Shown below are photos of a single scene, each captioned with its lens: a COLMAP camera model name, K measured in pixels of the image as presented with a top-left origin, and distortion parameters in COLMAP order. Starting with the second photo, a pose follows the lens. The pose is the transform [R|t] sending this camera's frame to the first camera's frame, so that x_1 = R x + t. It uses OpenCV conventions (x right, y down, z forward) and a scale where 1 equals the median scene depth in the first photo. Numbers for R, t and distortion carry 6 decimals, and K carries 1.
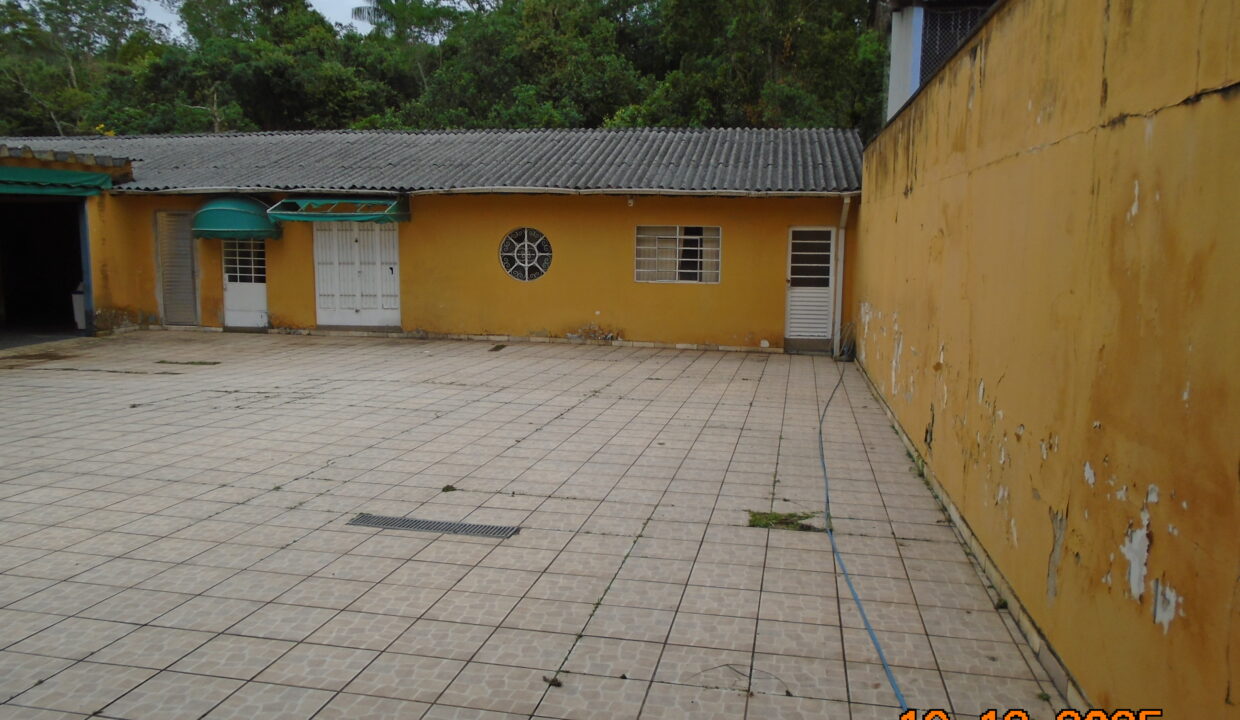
lens RADIAL K [[929.3, 0, 605.1], [0, 929.3, 355.7], [0, 0, 1]] dist [-0.044895, 0.030488]
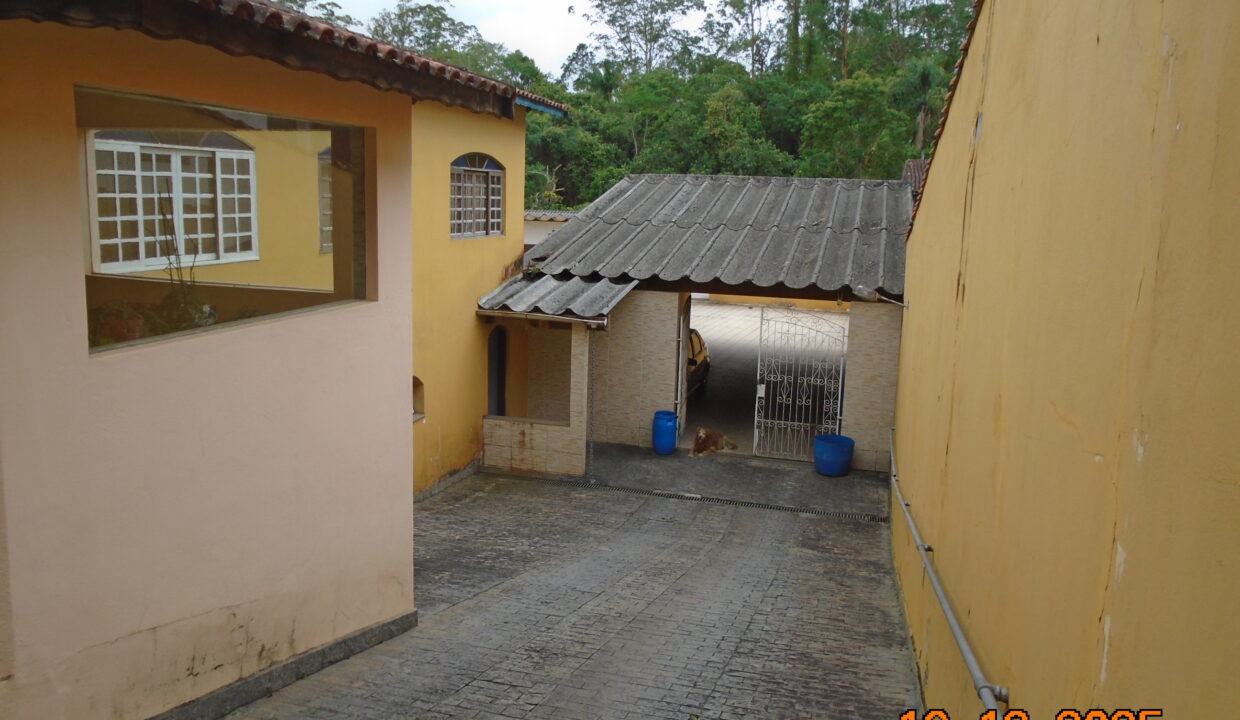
lens RADIAL K [[929.3, 0, 605.1], [0, 929.3, 355.7], [0, 0, 1]] dist [-0.044895, 0.030488]
pose [[0.995702, 0.039423, -0.083809, -0.117563], [-0.036992, 0.998854, 0.030364, 0.025296], [0.084910, -0.027133, 0.996019, -0.685852]]
